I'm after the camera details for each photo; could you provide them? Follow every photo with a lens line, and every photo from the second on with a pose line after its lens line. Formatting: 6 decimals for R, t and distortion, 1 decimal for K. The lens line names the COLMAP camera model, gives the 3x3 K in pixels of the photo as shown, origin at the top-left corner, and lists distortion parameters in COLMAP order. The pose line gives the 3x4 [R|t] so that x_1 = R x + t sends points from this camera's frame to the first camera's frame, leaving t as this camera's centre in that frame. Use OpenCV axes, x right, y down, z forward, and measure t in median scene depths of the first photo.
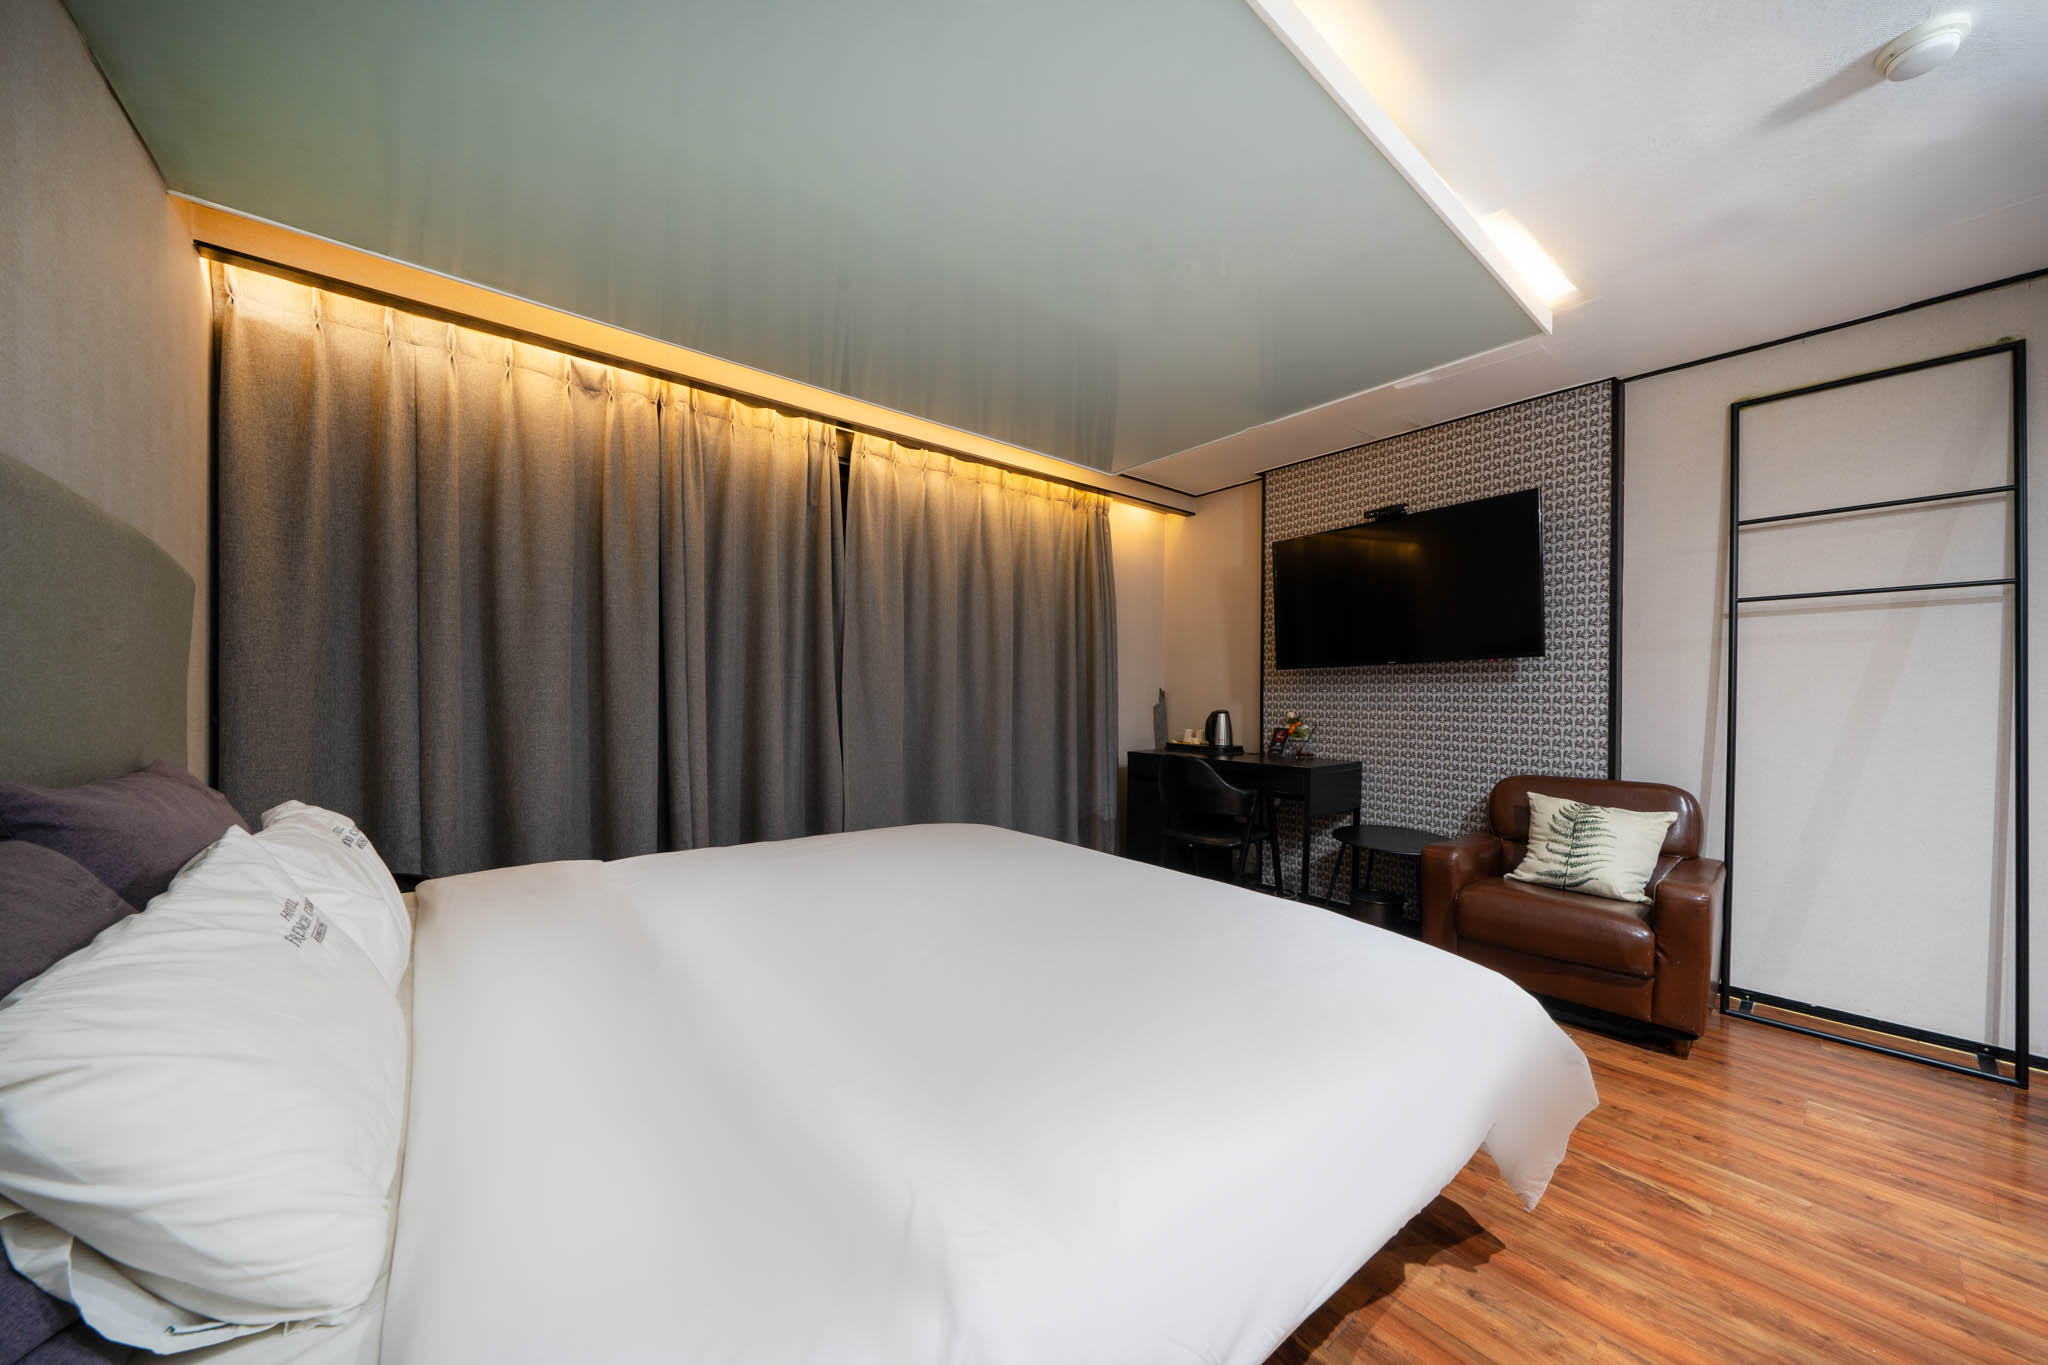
lens RADIAL K [[703.5, 0, 1023.2], [0, 703.5, 707.2], [0, 0, 1]] dist [-0.000317, 0.000040]
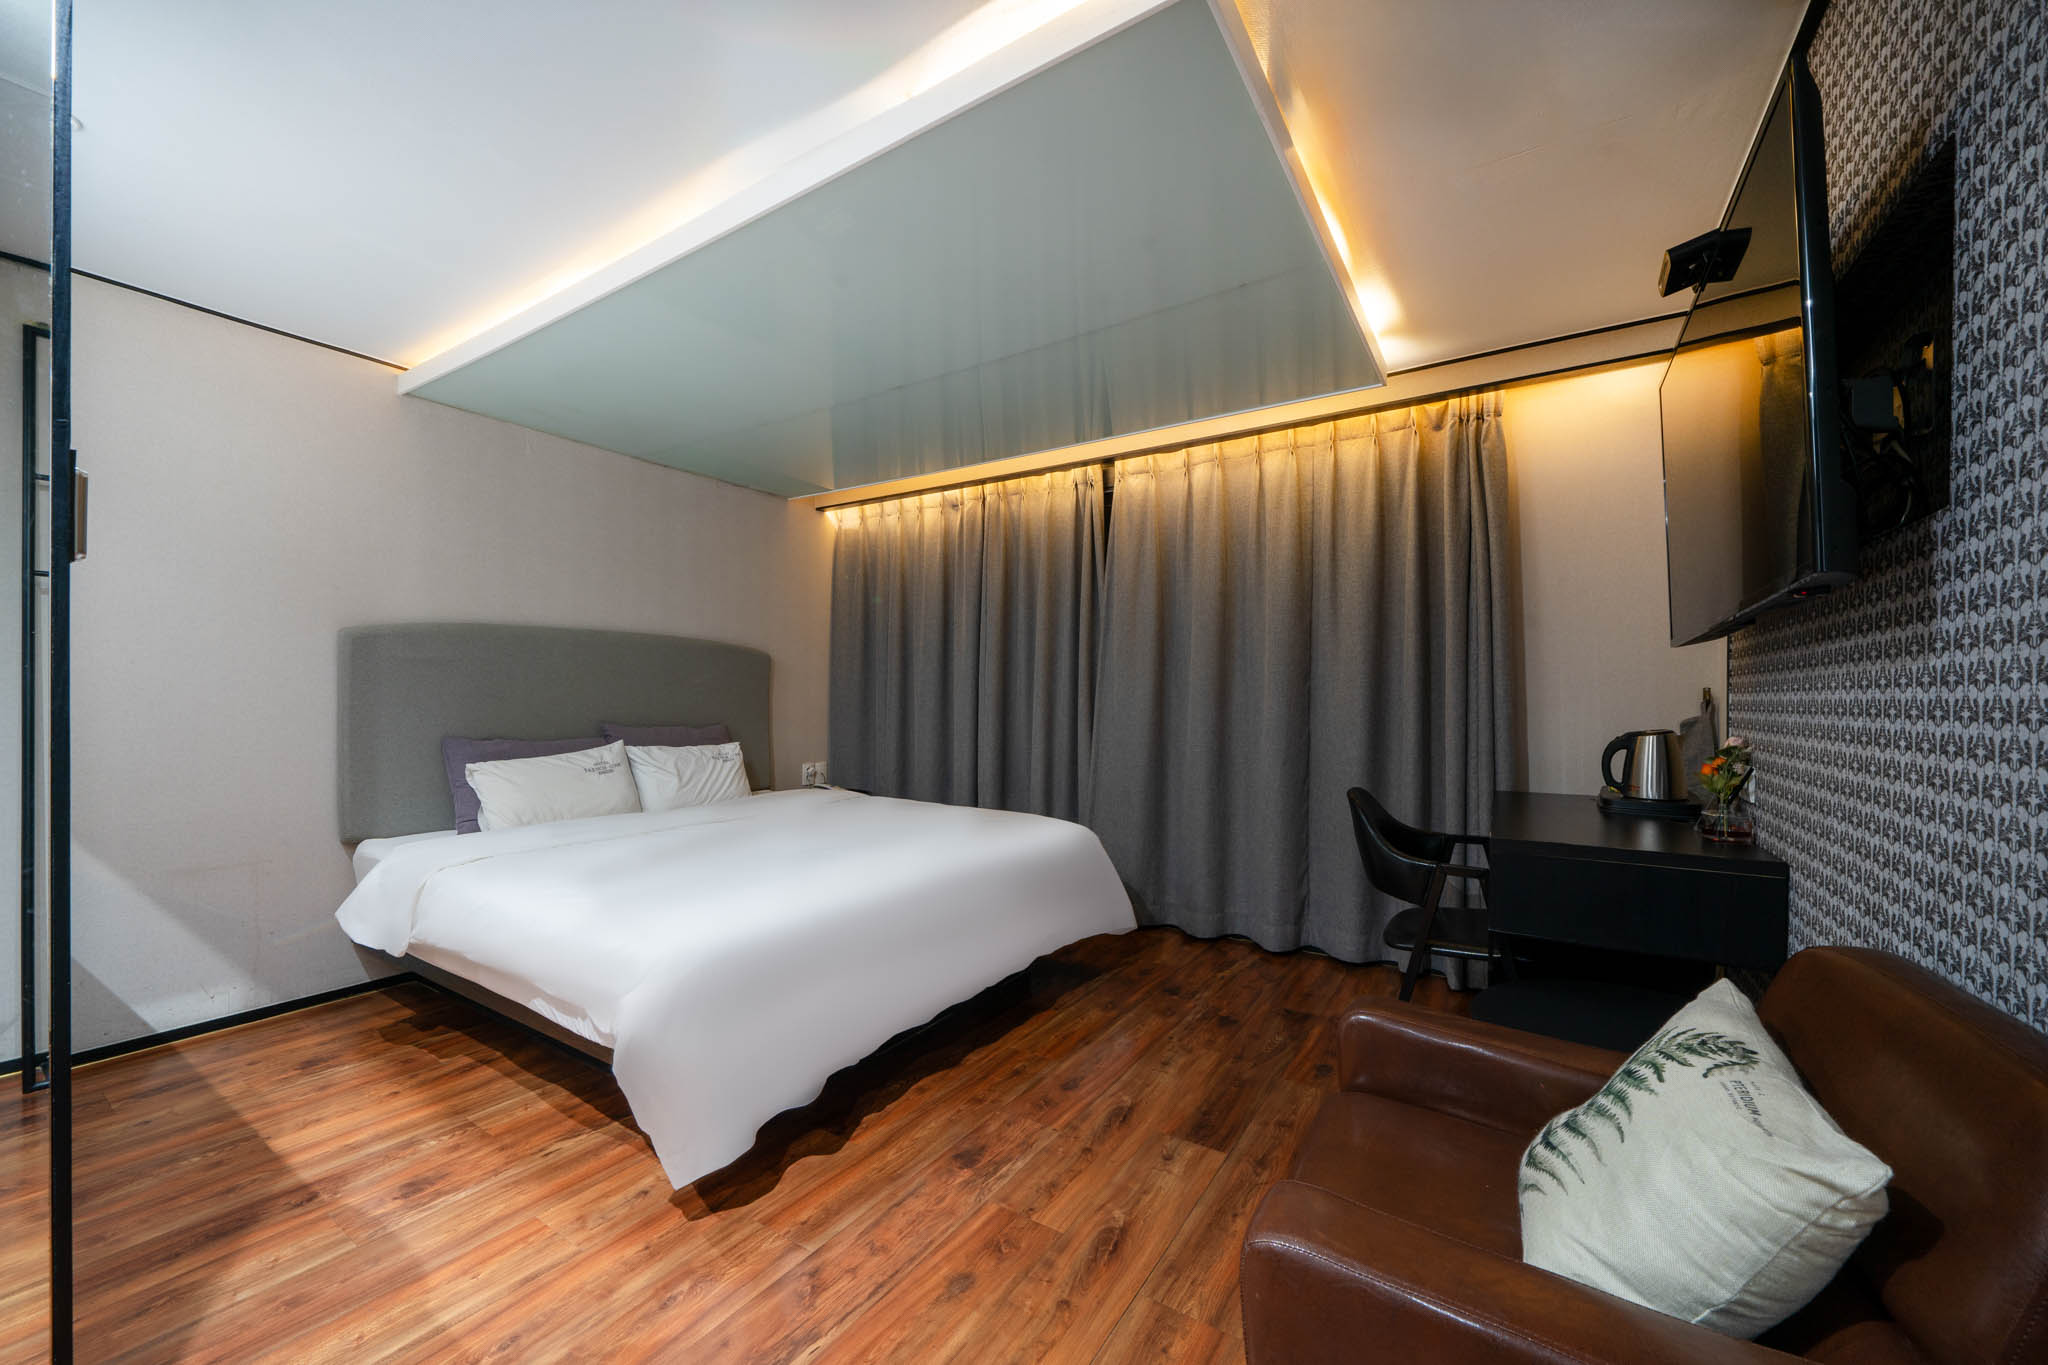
lens RADIAL K [[767.6, 0, 1024.0], [0, 767.6, 682.5], [0, 0, 1]] dist [-0.000466, -0.000074]
pose [[0.308184, -0.018472, -0.951147, 0.890002], [-0.018049, 0.999518, -0.025260, -0.006933], [0.951155, 0.024953, 0.307702, 0.504338]]
